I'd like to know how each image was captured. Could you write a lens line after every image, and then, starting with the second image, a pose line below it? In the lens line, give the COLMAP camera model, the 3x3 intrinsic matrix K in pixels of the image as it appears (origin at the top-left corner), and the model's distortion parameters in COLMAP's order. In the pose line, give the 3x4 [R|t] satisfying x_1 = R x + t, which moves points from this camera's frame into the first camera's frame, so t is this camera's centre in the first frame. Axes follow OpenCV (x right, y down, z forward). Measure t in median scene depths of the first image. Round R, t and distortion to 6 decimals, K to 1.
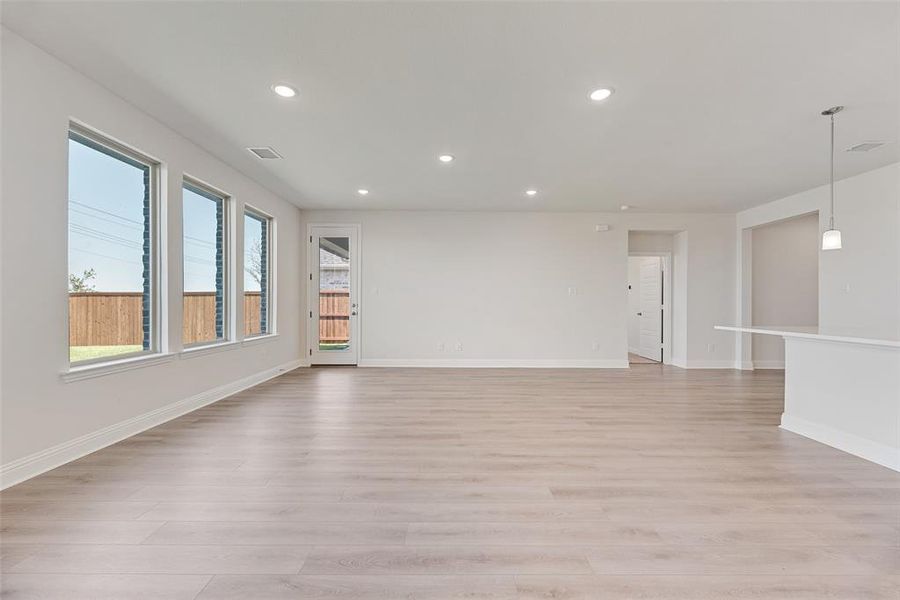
lens RADIAL K [[364.0, 0, 453.0], [0, 364.0, 298.8], [0, 0, 1]] dist [0.001164, -0.000806]
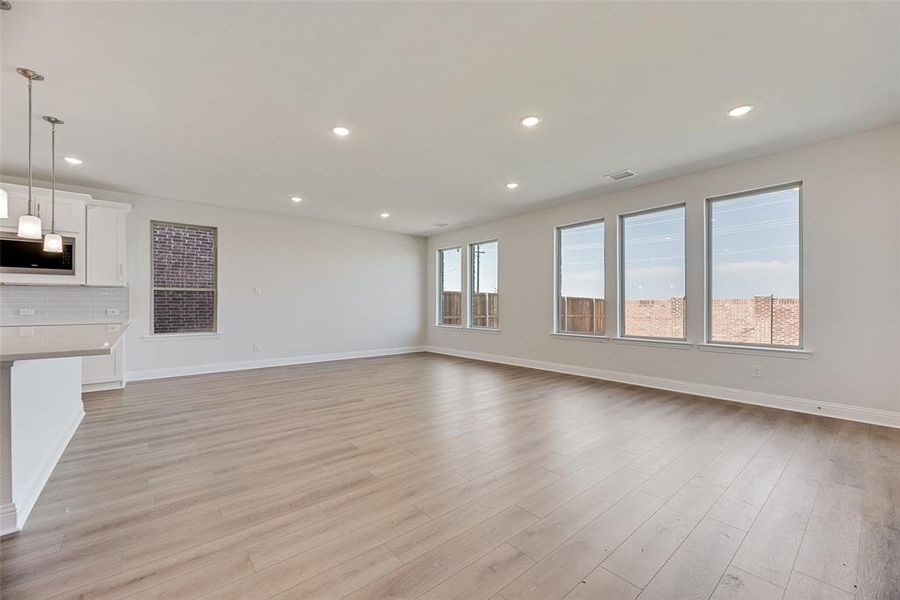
lens RADIAL K [[364.0, 0, 462.3], [0, 364.0, 304.3], [0, 0, 1]] dist [0.001164, -0.000806]
pose [[-0.754792, -0.003554, -0.655954, 0.415346], [0.006688, 0.999892, -0.013114, 0.014693], [0.655930, -0.014285, -0.754687, 1.018191]]
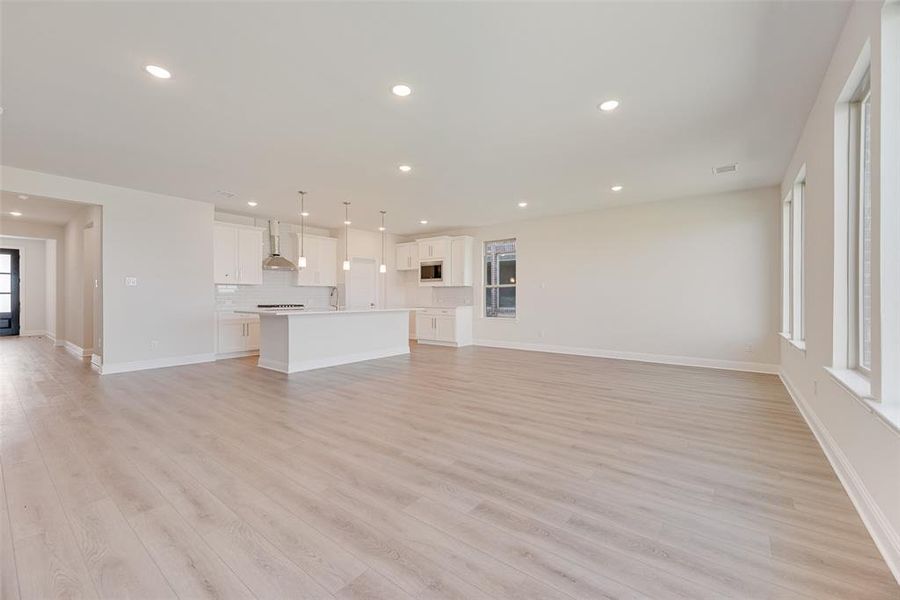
lens RADIAL K [[364.0, 0, 449.2], [0, 364.0, 298.5], [0, 0, 1]] dist [0.001164, -0.000806]
pose [[-0.782642, -0.007766, 0.622424, -0.354750], [-0.013455, 0.999900, -0.004443, 0.011718], [-0.622327, -0.011852, -0.782668, 0.999188]]
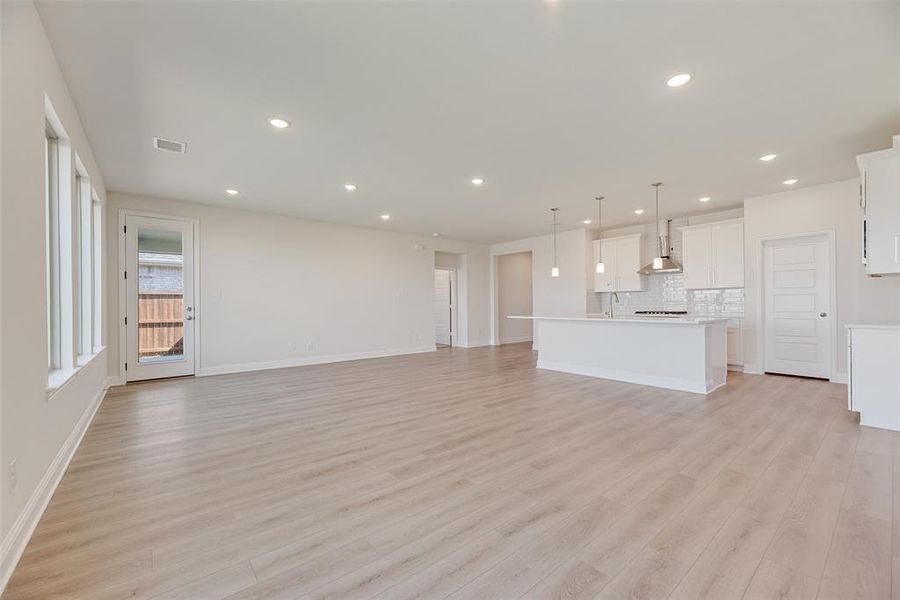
lens RADIAL K [[364.0, 0, 452.3], [0, 364.0, 301.5], [0, 0, 1]] dist [0.001164, -0.000806]
pose [[0.775007, -0.005688, 0.631927, -0.357283], [0.003744, 0.999983, 0.004410, -0.002716], [-0.631941, -0.001052, 0.775016, -0.111099]]
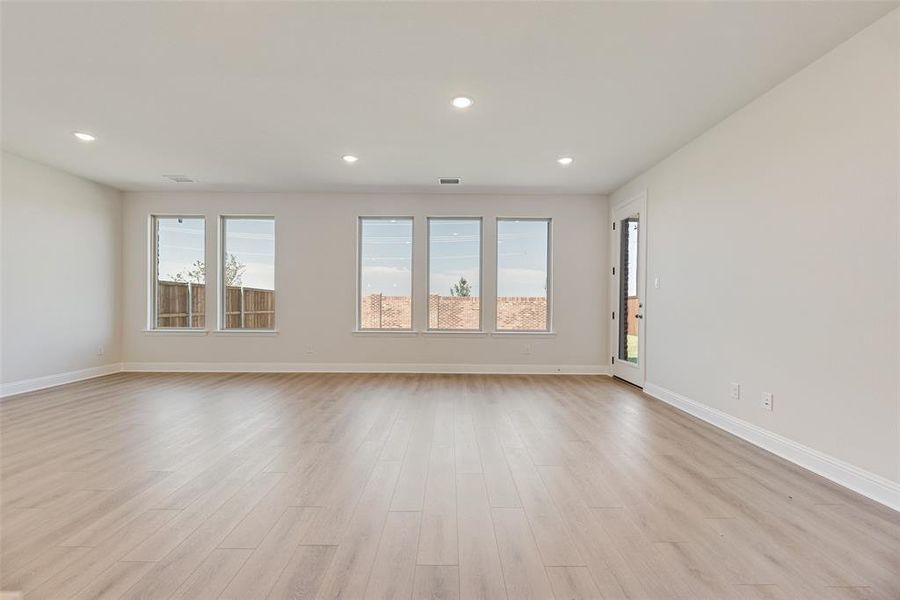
lens RADIAL K [[331.5, 0, 453.1], [0, 331.5, 302.6], [0, 0, 1]] dist [-0.001591, -0.000274]
pose [[0.000116, 0.001518, -0.999999, 0.405144], [0.006179, 0.999980, 0.001519, 0.010604], [0.999981, -0.006179, 0.000107, 0.660698]]
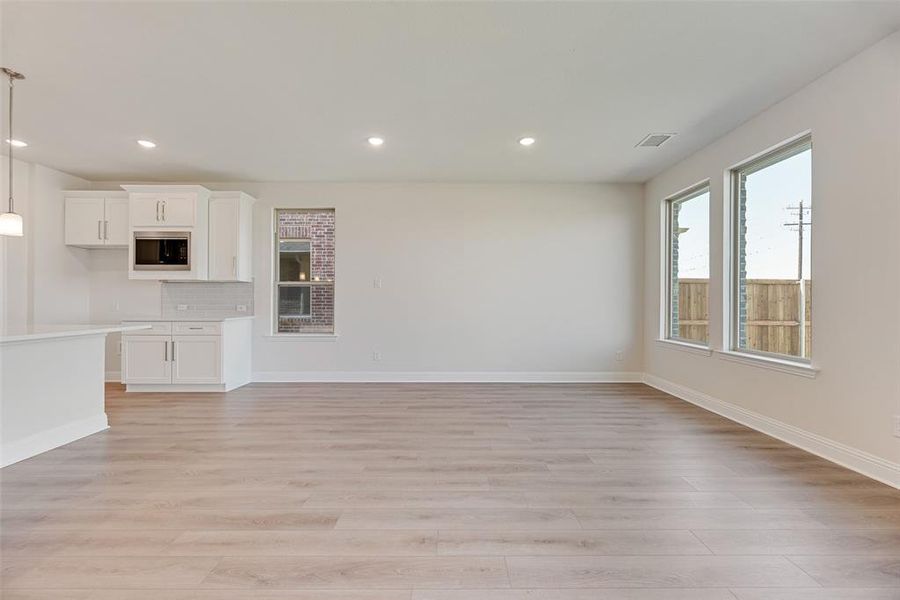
lens RADIAL K [[364.0, 0, 450.5], [0, 364.0, 300.9], [0, 0, 1]] dist [0.001164, -0.000806]
pose [[-0.999960, -0.005493, 0.007009, -0.000048], [-0.005587, 0.999894, -0.013449, 0.008477], [-0.006934, -0.013487, -0.999885, 0.658611]]
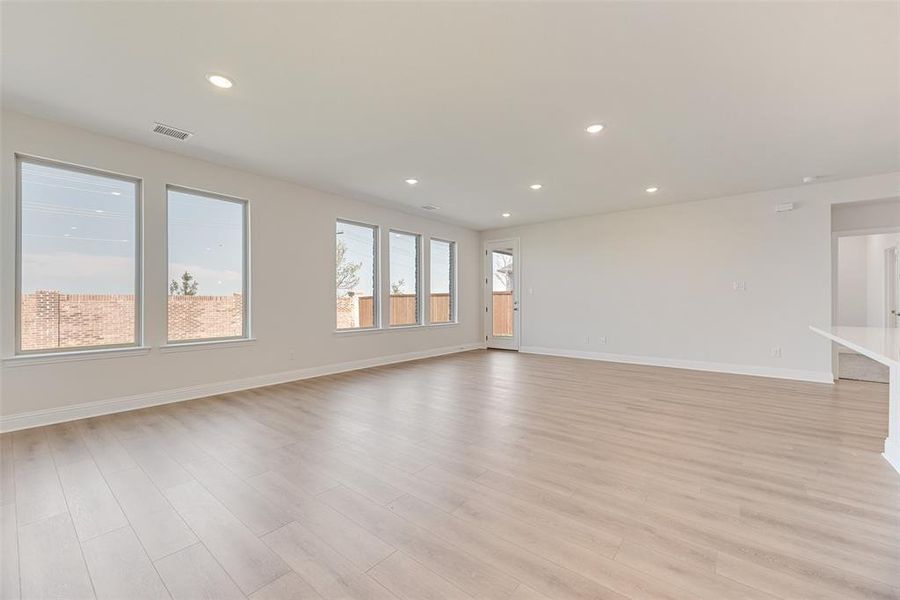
lens RADIAL K [[364.0, 0, 453.4], [0, 364.0, 298.0], [0, 0, 1]] dist [0.001164, -0.000806]
pose [[0.774705, -0.009823, -0.632246, 0.373631], [0.012083, 0.999927, -0.000730, 0.000489], [0.632207, -0.007073, 0.774767, -0.110589]]
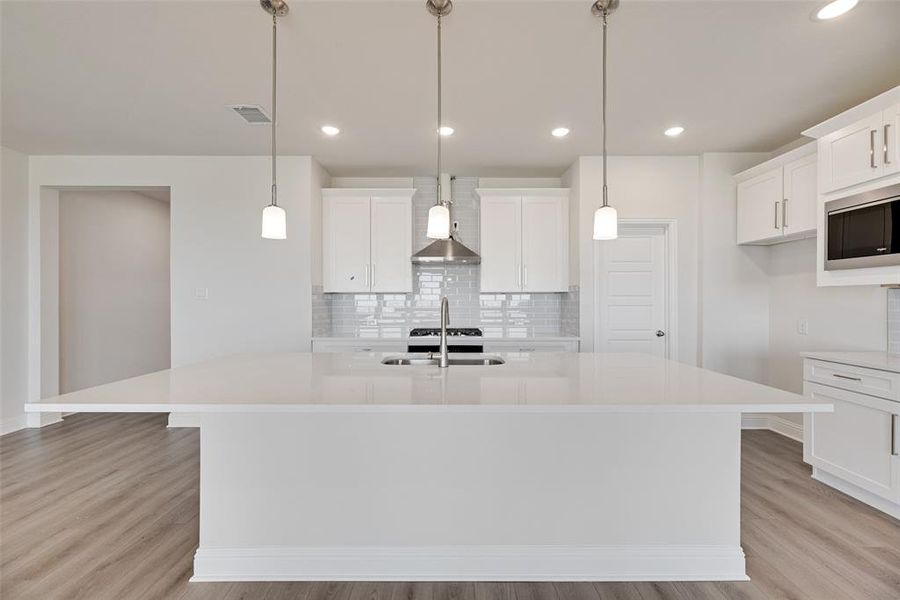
lens RADIAL K [[364.0, 0, 451.6], [0, 364.0, 299.8], [0, 0, 1]] dist [0.001164, -0.000806]
pose [[0.003526, -0.004815, 0.999982, 0.224425], [-0.014755, 0.999879, 0.004866, -0.022039], [-0.999885, -0.014772, 0.003455, 0.356602]]
